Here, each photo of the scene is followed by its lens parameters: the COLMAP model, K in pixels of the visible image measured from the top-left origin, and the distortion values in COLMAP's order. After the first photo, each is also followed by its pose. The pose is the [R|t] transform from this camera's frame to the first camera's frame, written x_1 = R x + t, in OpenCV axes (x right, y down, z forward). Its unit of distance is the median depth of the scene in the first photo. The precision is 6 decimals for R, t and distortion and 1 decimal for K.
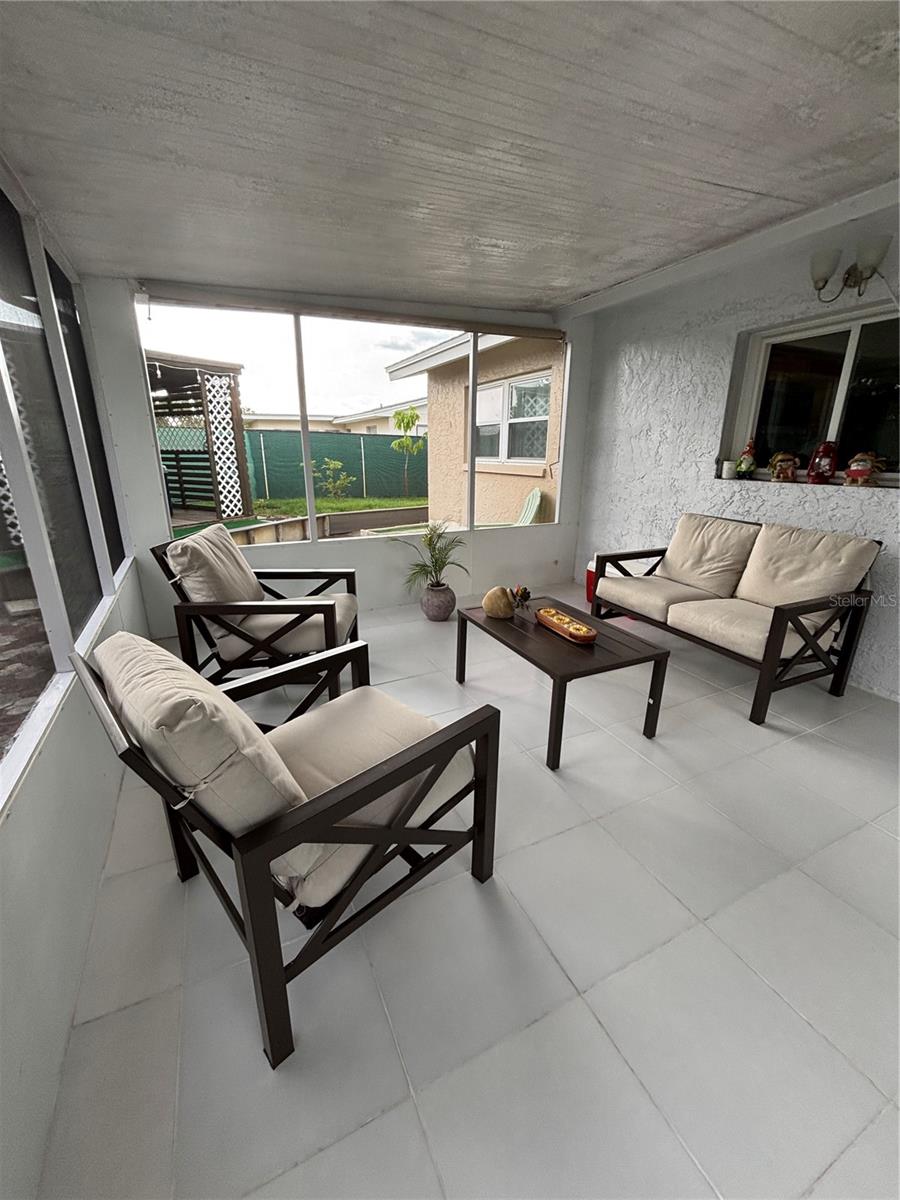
lens RADIAL K [[472.5, 0, 450.0], [0, 472.5, 600.0], [0, 0, 1]] dist [-0.001438, -0.000101]
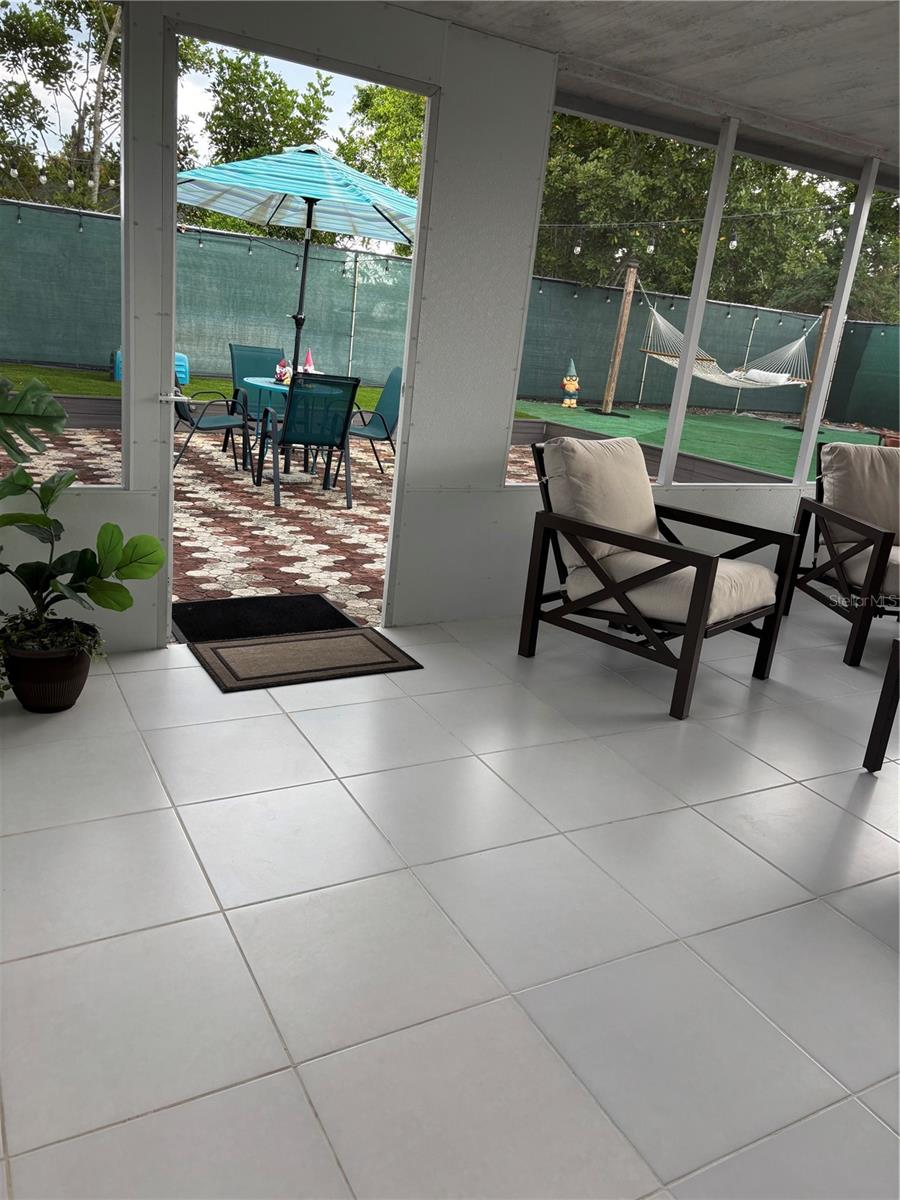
lens RADIAL K [[907.4, 0, 450.0], [0, 907.4, 600.0], [0, 0, 1]] dist [0.030841, -0.005888]
pose [[0.041461, 0.296312, -0.954191, 0.453190], [-0.404093, 0.878393, 0.255215, 0.003853], [0.913778, 0.375001, 0.156156, 0.015781]]
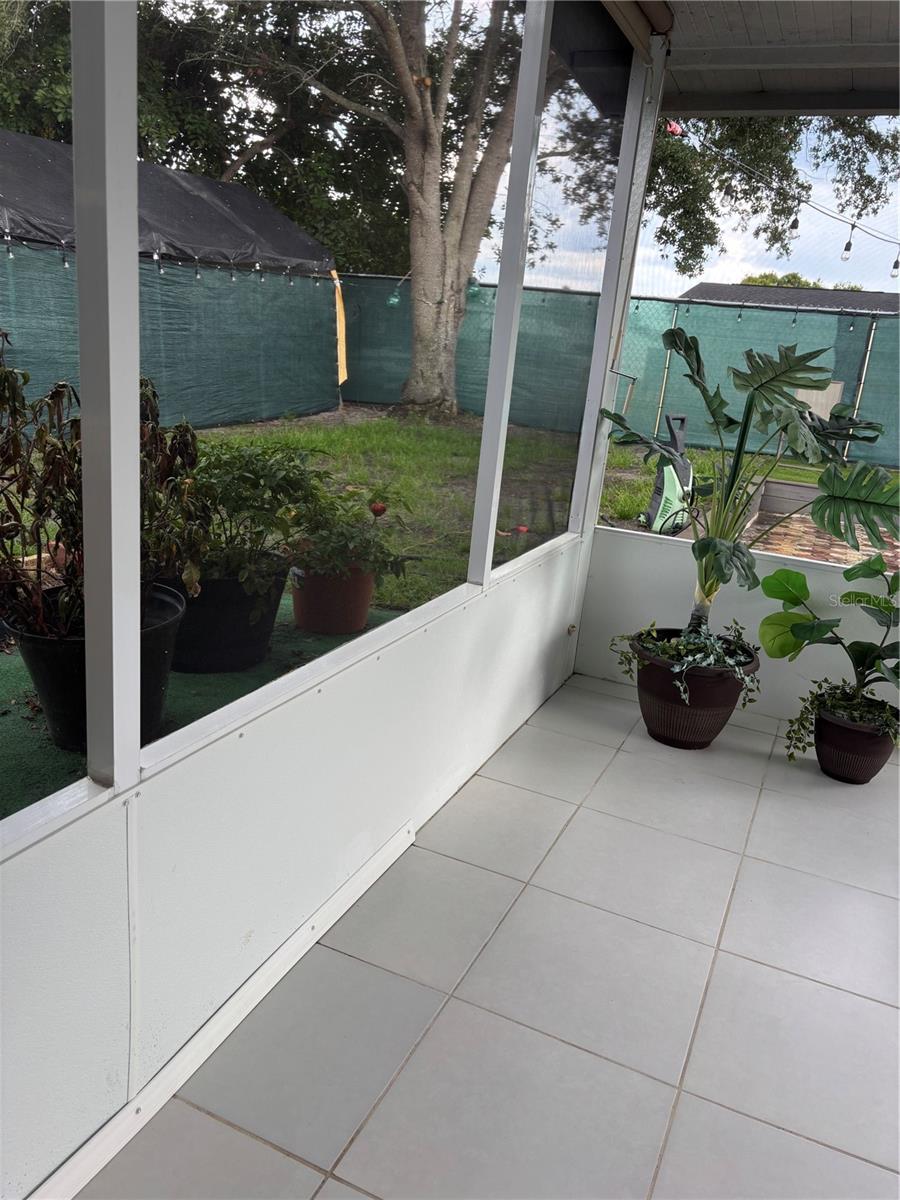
lens RADIAL K [[907.4, 0, 450.0], [0, 907.4, 600.0], [0, 0, 1]] dist [0.030841, -0.005888]
pose [[-0.770690, 0.098848, -0.629497, 0.477326], [-0.287163, 0.828014, 0.481592, -0.001030], [0.568836, 0.551926, -0.609756, 0.045491]]
